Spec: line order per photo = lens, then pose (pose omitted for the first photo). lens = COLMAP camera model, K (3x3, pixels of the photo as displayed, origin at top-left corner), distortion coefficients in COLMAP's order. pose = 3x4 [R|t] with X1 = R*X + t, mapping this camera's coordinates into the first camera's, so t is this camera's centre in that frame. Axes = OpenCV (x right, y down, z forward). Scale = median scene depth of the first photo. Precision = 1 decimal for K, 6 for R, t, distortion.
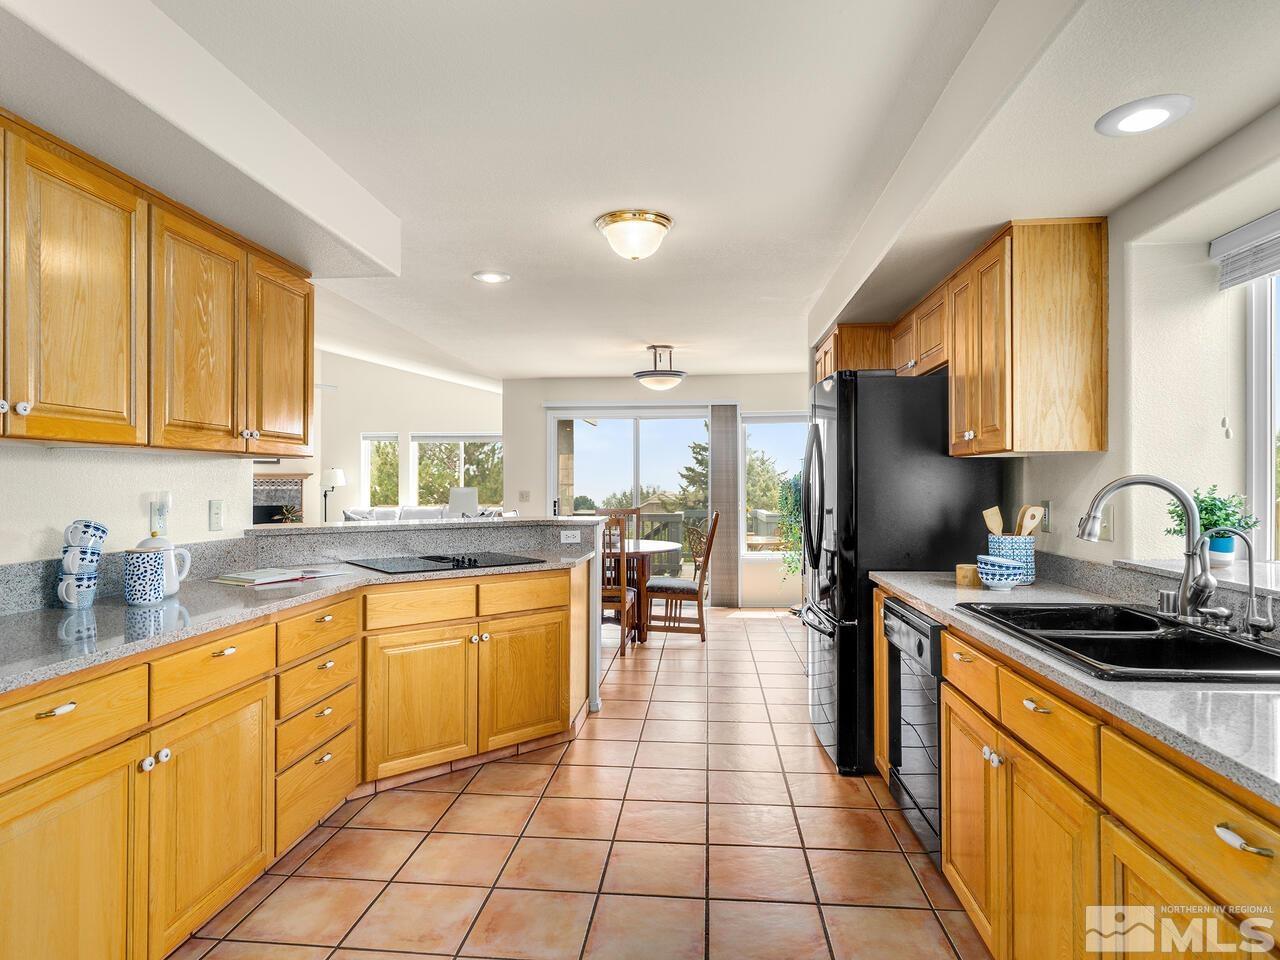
lens RADIAL K [[737.4, 0, 642.3], [0, 737.4, 478.2], [0, 0, 1]] dist [-0.001441, 0.001282]
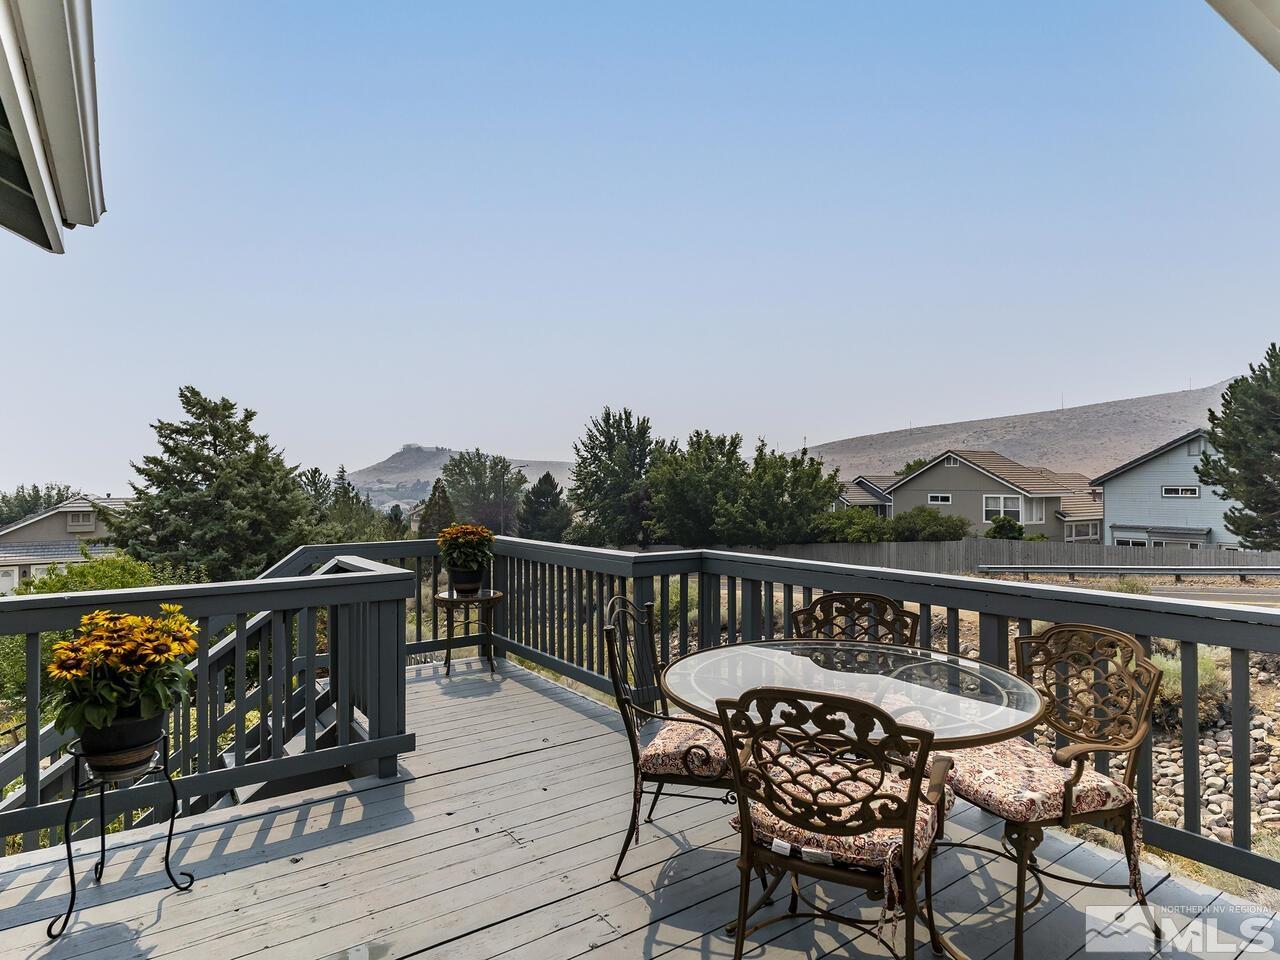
lens RADIAL K [[732.9, 0, 643.7], [0, 732.9, 481.2], [0, 0, 1]] dist [-0.008698, 0.005156]
pose [[0.763310, -0.000269, 0.646033, -0.022843], [-0.002518, 0.999991, 0.003391, 0.002822], [-0.646028, -0.004215, 0.763302, 0.212161]]
